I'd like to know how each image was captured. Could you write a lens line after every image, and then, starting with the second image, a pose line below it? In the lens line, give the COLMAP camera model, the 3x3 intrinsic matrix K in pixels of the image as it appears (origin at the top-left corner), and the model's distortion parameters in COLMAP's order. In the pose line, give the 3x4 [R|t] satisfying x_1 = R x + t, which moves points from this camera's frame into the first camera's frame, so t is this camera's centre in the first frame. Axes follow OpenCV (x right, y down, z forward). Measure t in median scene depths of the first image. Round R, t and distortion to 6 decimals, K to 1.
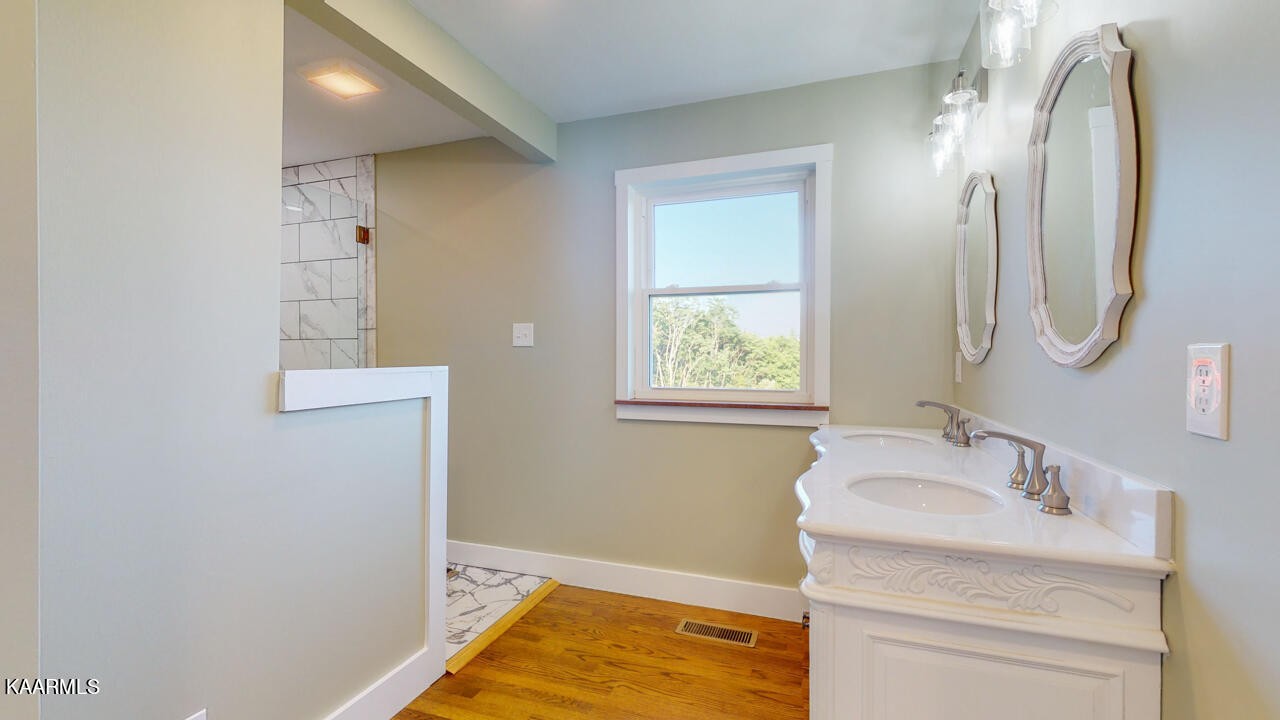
lens RADIAL K [[535.7, 0, 637.5], [0, 535.7, 358.4], [0, 0, 1]] dist [0.003810, 0.000094]
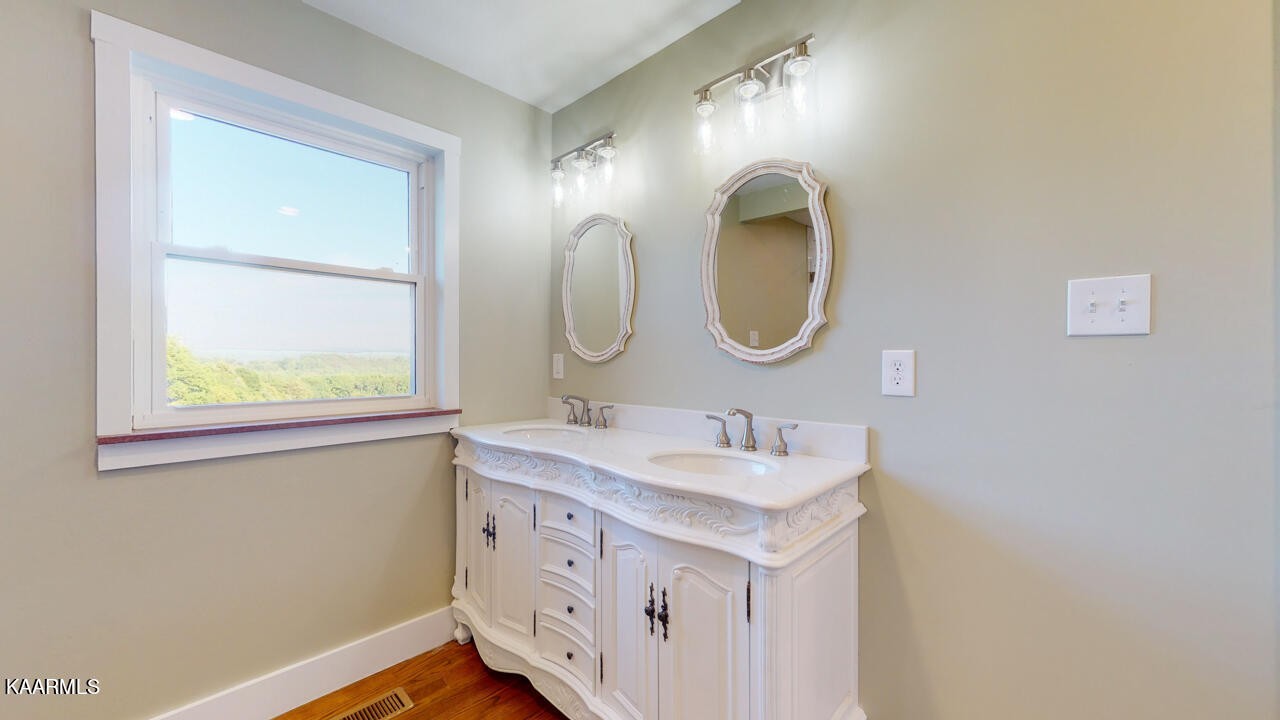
lens RADIAL K [[474.6, 0, 636.6], [0, 474.6, 360.0], [0, 0, 1]] dist [0.000241, -0.000099]
pose [[0.409156, -0.002704, 0.912460, -0.747929], [0.003489, 0.999993, 0.001399, 0.004515], [-0.912458, 0.002611, 0.409162, 0.912511]]
